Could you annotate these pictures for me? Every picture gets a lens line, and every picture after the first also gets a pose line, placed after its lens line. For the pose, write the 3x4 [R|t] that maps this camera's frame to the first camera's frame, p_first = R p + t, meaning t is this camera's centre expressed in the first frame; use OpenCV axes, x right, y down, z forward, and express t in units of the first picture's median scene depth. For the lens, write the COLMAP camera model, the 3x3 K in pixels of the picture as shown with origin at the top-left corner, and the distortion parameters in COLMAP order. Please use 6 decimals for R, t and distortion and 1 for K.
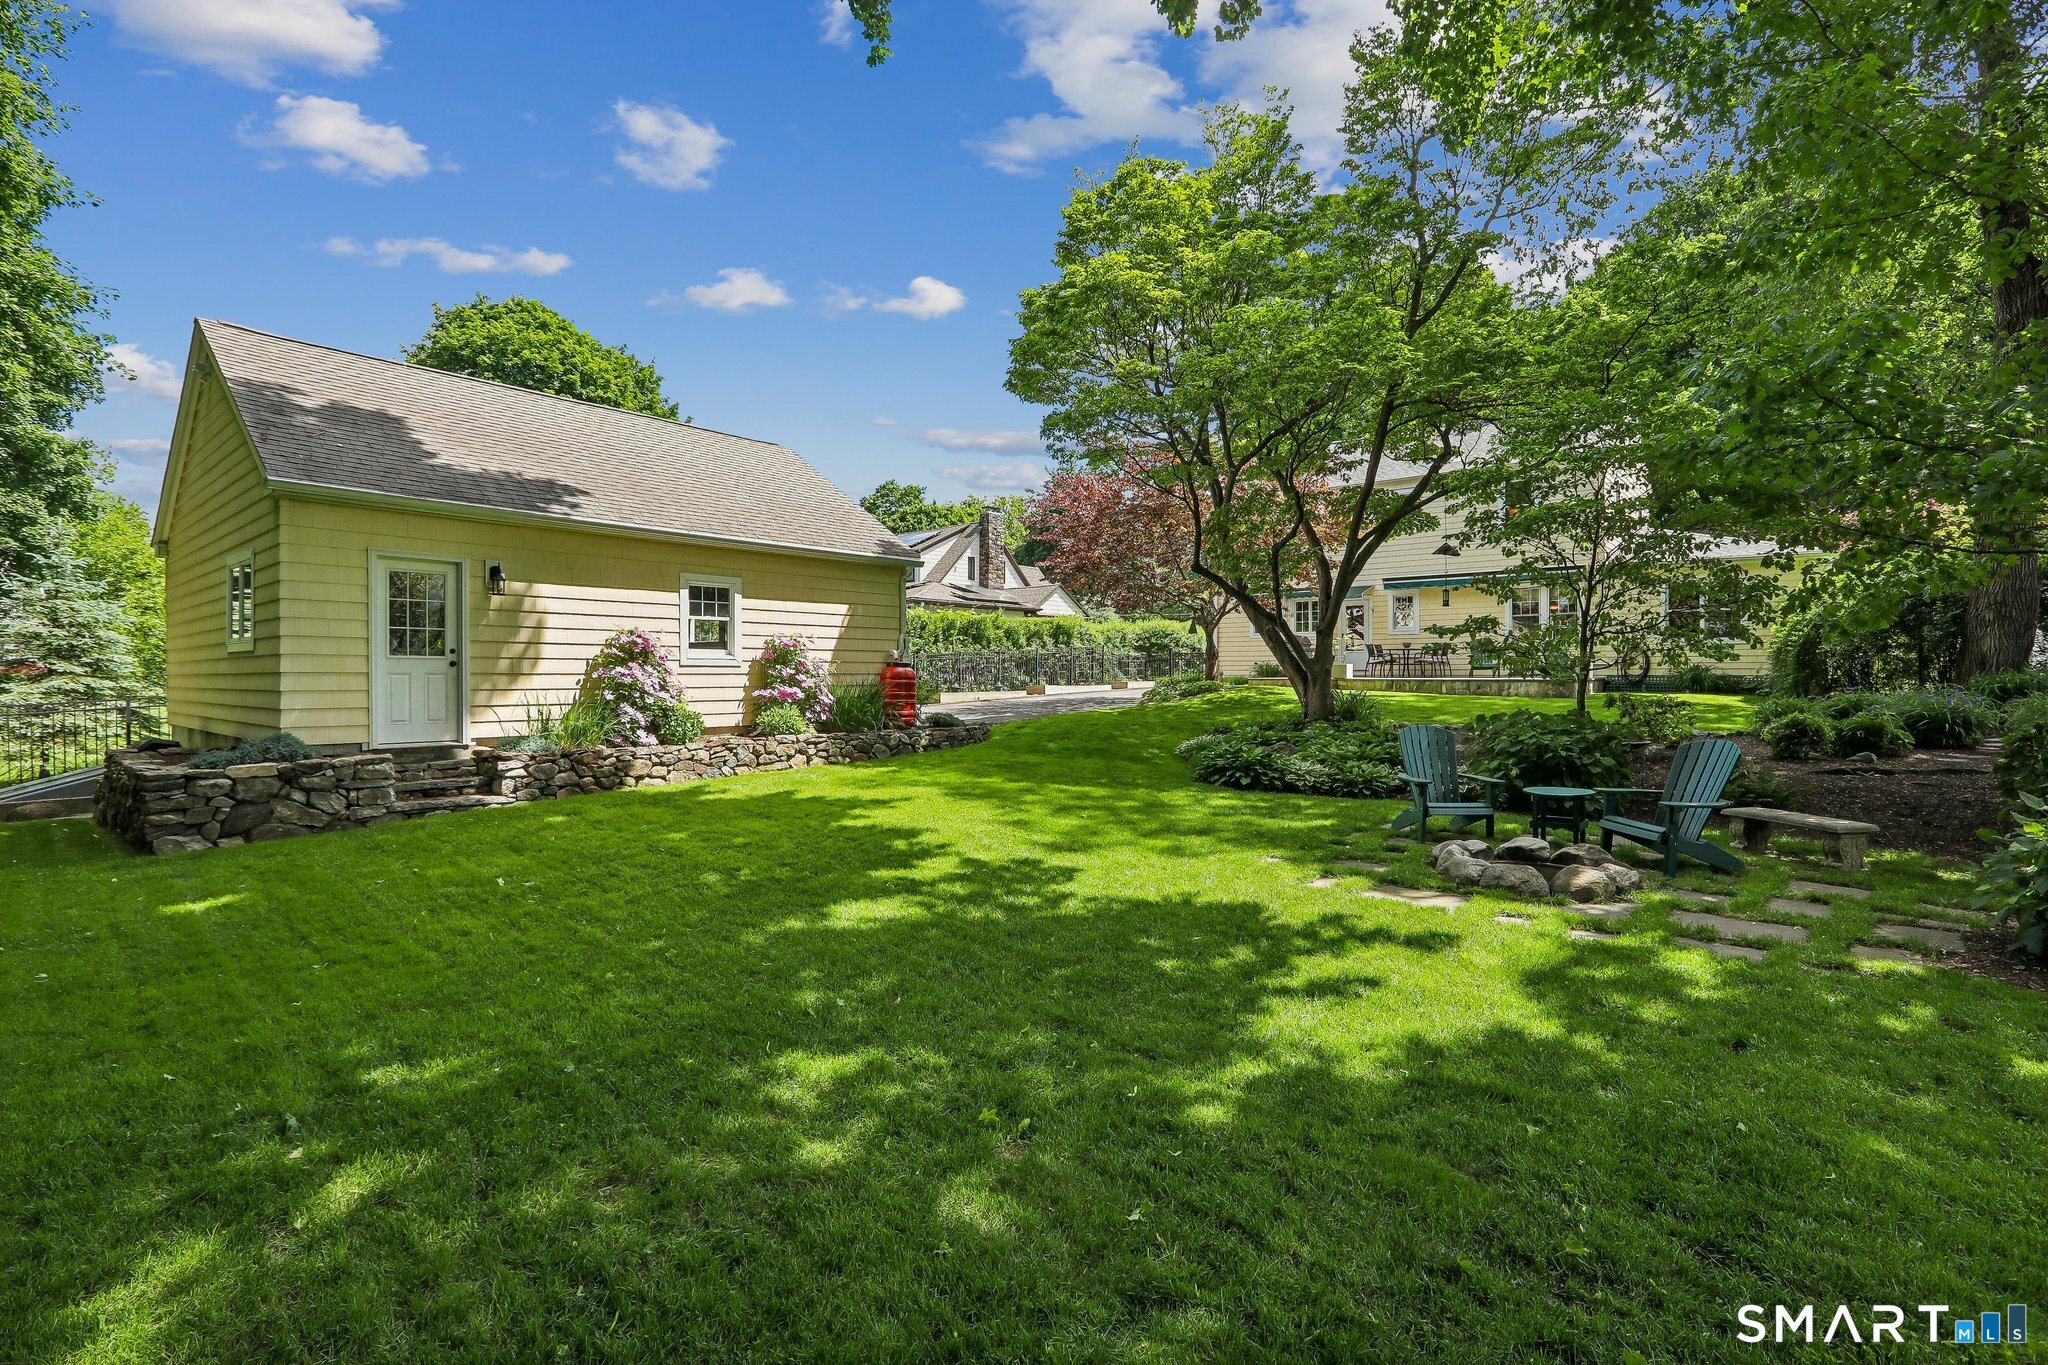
lens RADIAL K [[915.0, 0, 1035.4], [0, 915.0, 677.1], [0, 0, 1]] dist [-0.027982, 0.001310]
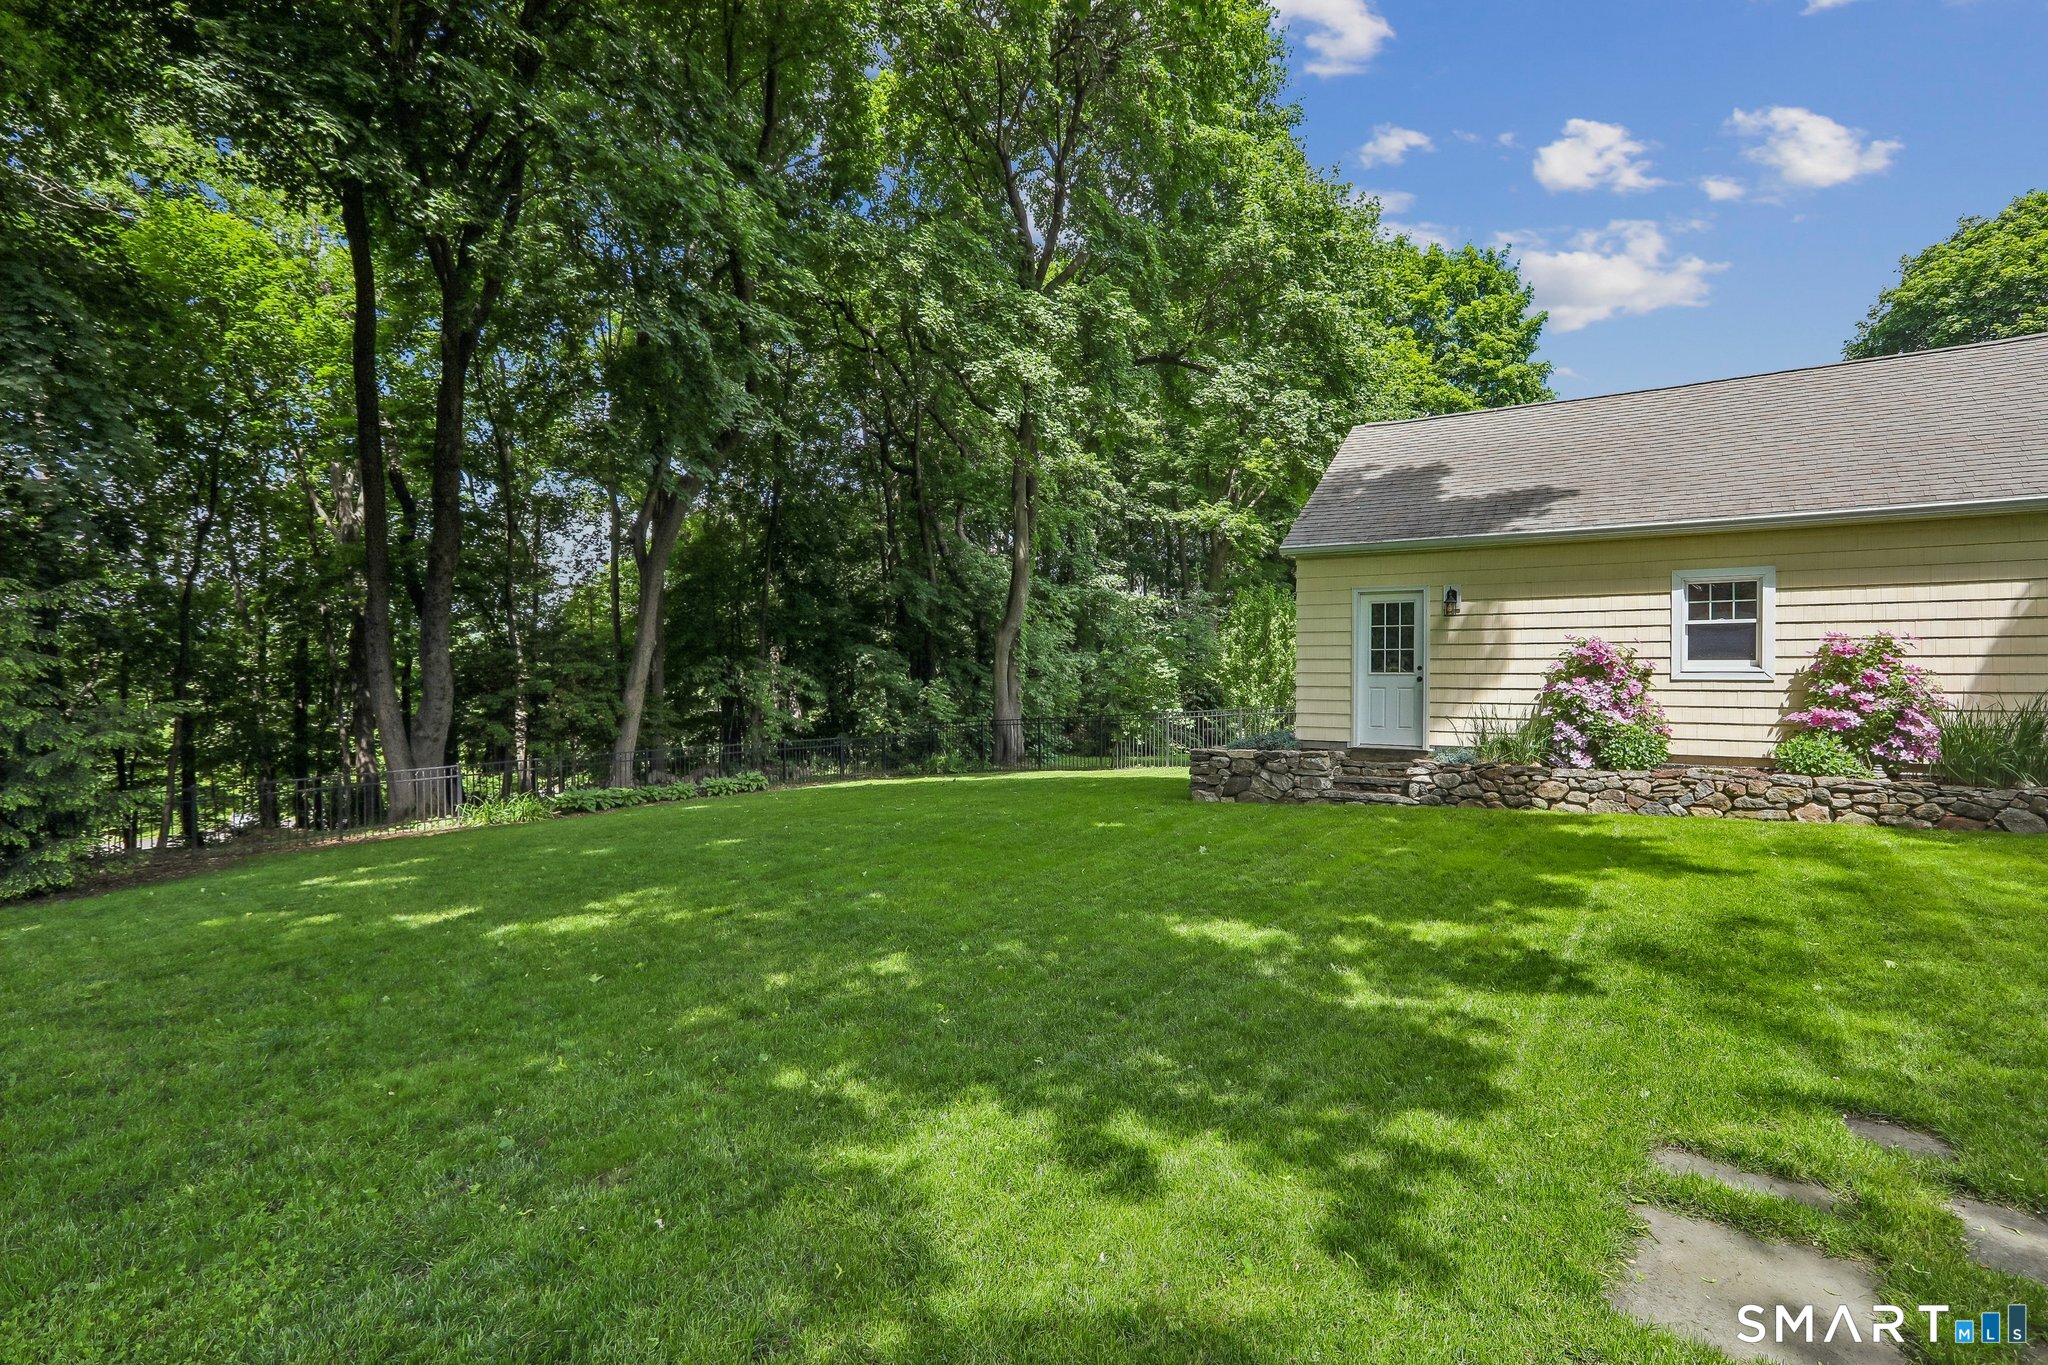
lens RADIAL K [[915.0, 0, 1036.8], [0, 915.0, 682.2], [0, 0, 1]] dist [-0.027982, 0.001310]
pose [[0.137084, 0.002878, -0.990555, 0.396856], [-0.007685, 0.999969, 0.001842, -0.008456], [0.990530, 0.007360, 0.137101, 0.332449]]
